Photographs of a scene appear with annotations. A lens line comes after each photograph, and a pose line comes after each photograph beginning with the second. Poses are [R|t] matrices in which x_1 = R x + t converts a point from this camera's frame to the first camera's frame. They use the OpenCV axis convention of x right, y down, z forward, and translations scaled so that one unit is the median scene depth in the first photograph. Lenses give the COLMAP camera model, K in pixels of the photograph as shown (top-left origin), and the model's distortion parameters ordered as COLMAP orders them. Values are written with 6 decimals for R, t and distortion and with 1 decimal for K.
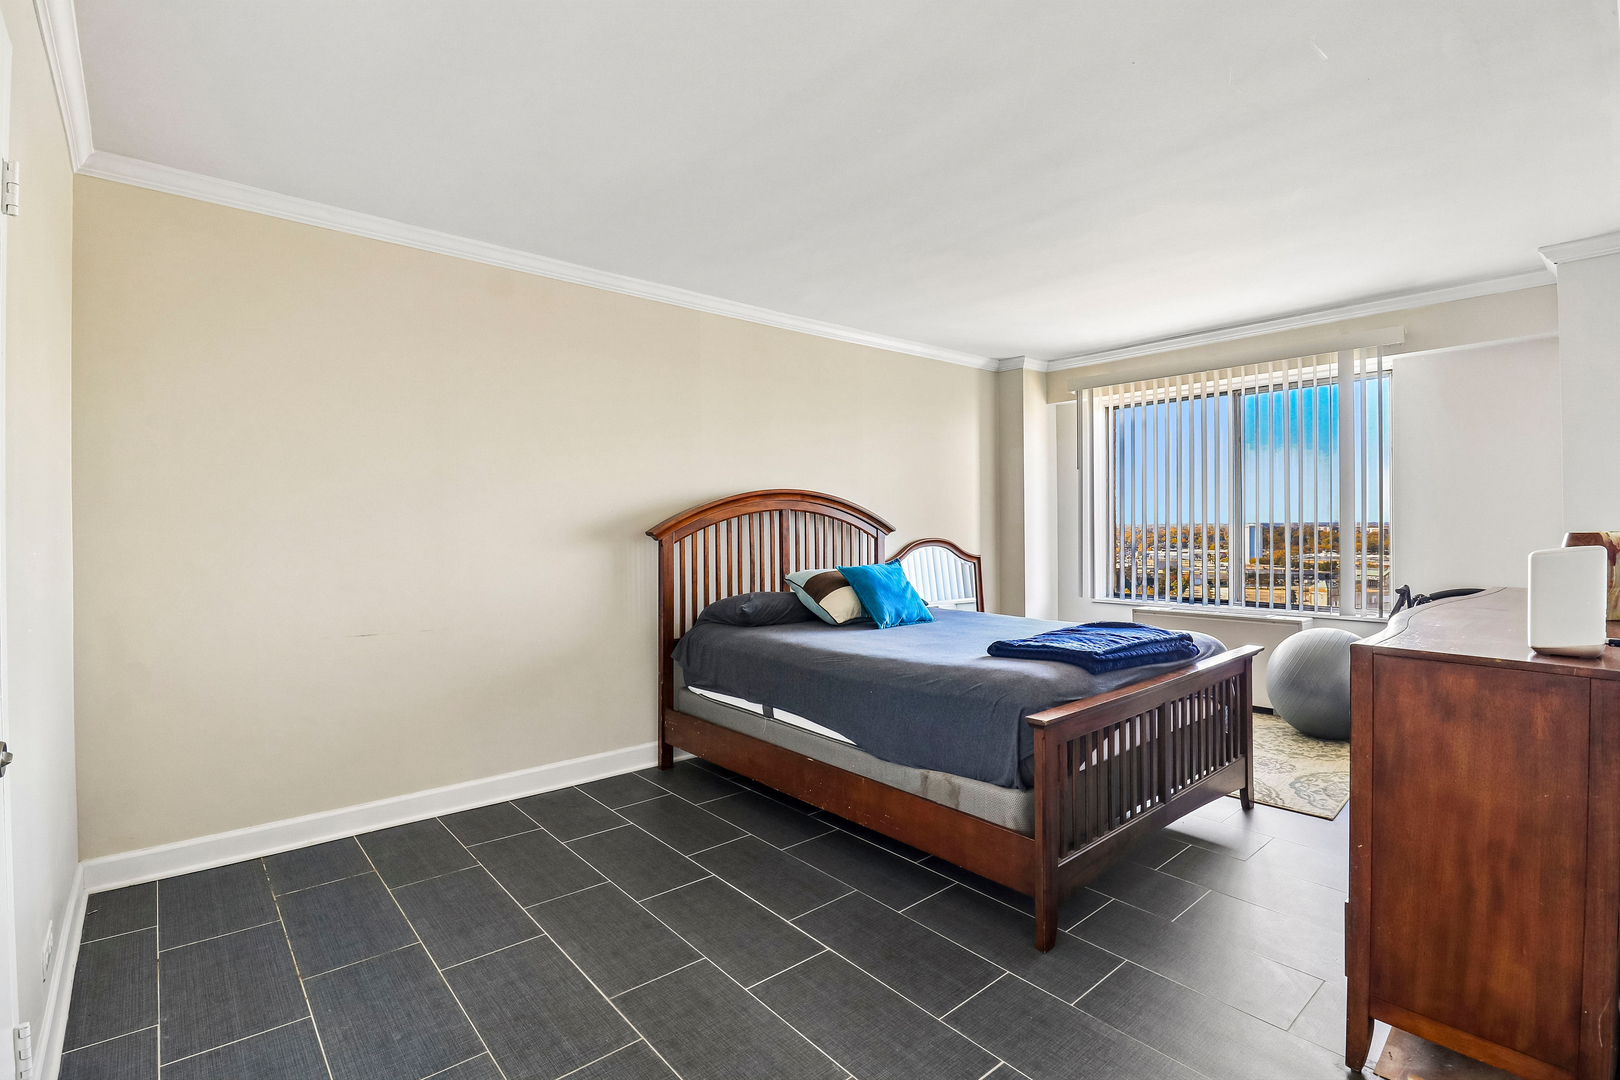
lens RADIAL K [[759.7, 0, 807.4], [0, 759.7, 527.4], [0, 0, 1]] dist [0.001701, -0.013464]
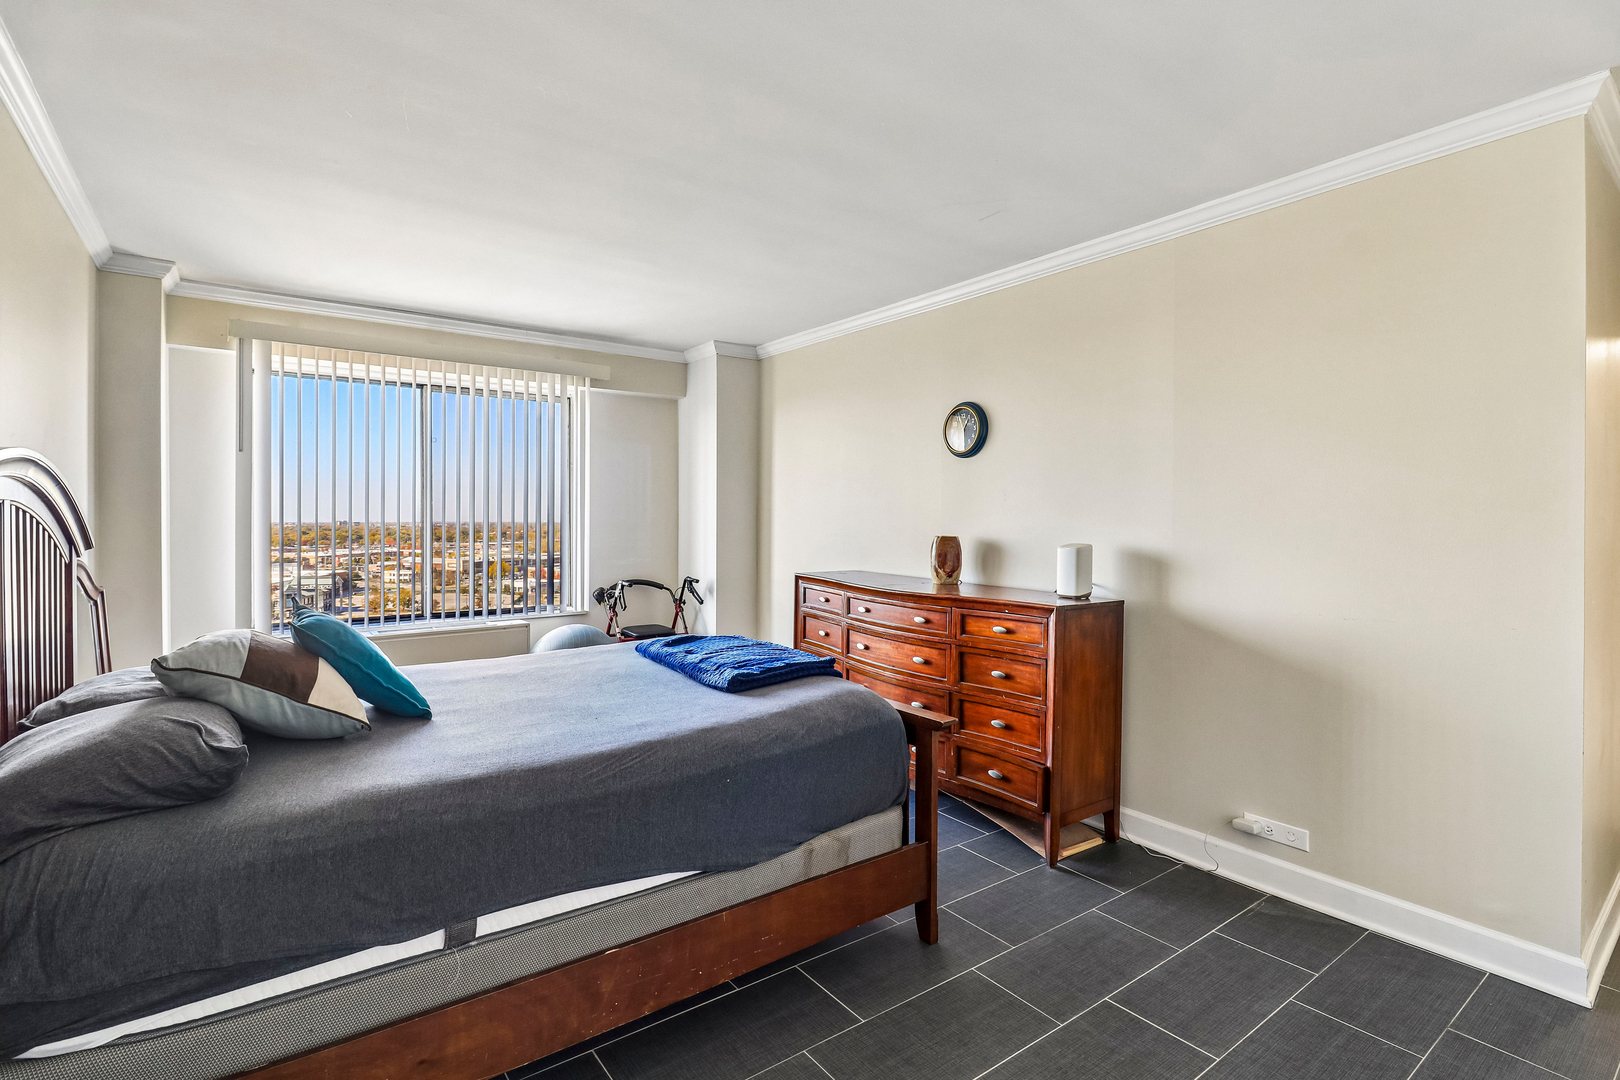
lens RADIAL K [[777.1, 0, 801.1], [0, 777.1, 528.6], [0, 0, 1]] dist [-0.002855, -0.001469]
pose [[0.070004, -0.004956, 0.997534, -0.558229], [0.007088, 0.999965, 0.004470, -0.013430], [-0.997522, 0.006758, 0.070037, 0.804136]]
